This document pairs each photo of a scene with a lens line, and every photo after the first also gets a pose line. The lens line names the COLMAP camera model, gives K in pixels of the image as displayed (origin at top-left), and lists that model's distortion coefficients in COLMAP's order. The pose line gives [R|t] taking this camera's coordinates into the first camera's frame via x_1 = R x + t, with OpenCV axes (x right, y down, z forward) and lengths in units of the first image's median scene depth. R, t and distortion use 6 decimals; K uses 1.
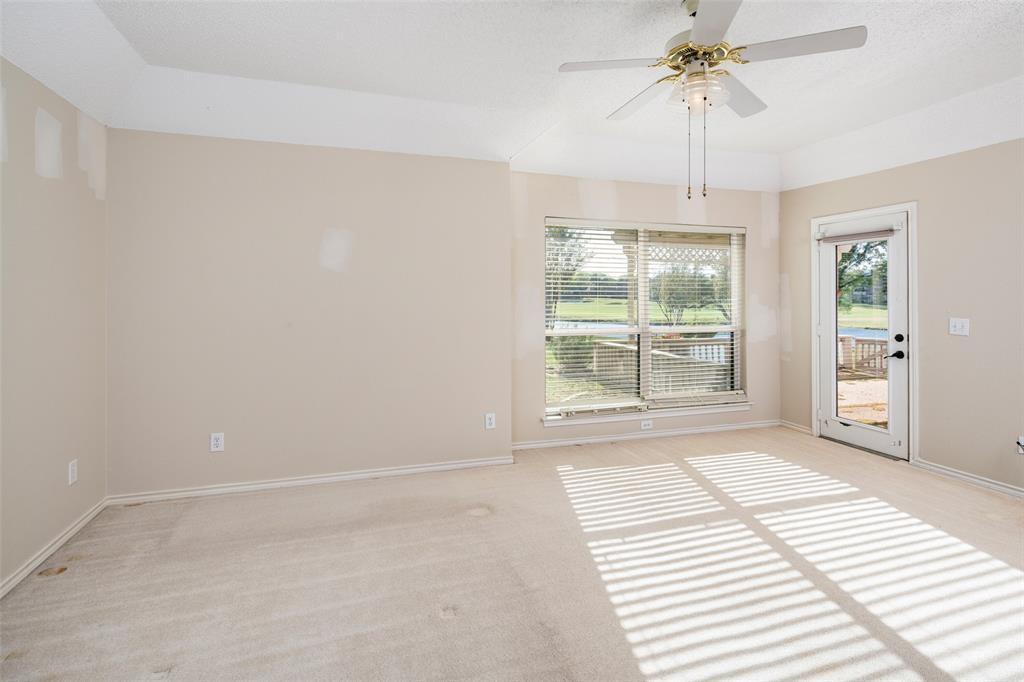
lens RADIAL K [[506.0, 0, 514.9], [0, 506.0, 296.4], [0, 0, 1]] dist [0.000510, -0.000701]
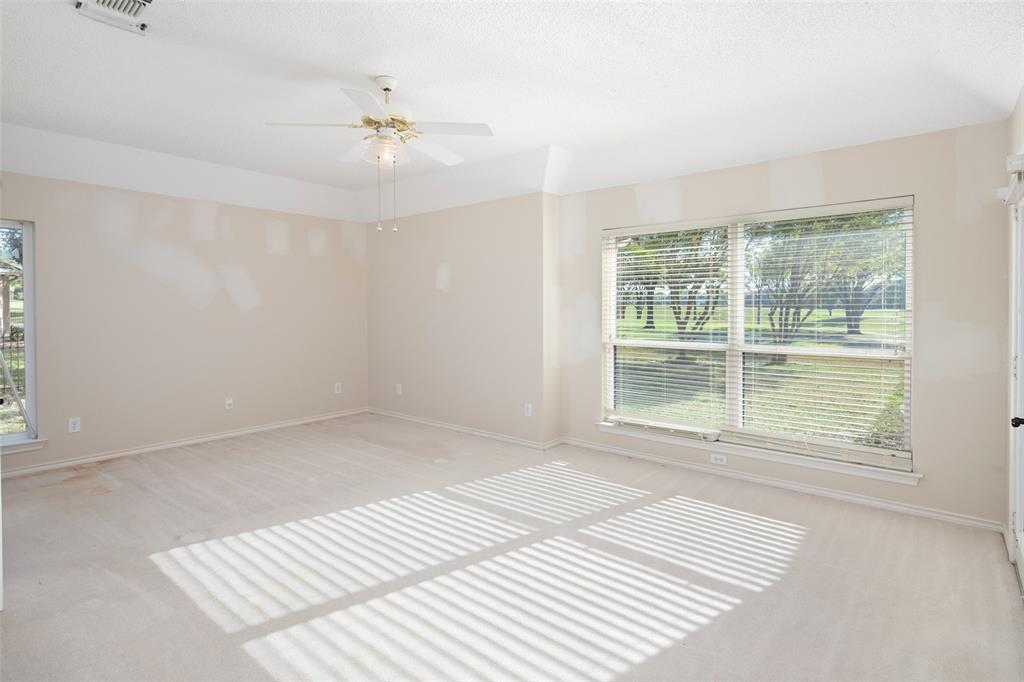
lens RADIAL K [[501.0, 0, 507.8], [0, 501.0, 308.1], [0, 0, 1]] dist [0.000523, -0.000835]
pose [[0.537136, -0.003678, -0.843488, 1.088724], [0.002989, 0.999993, -0.002458, 0.007762], [0.843490, -0.001201, 0.537143, 0.373542]]
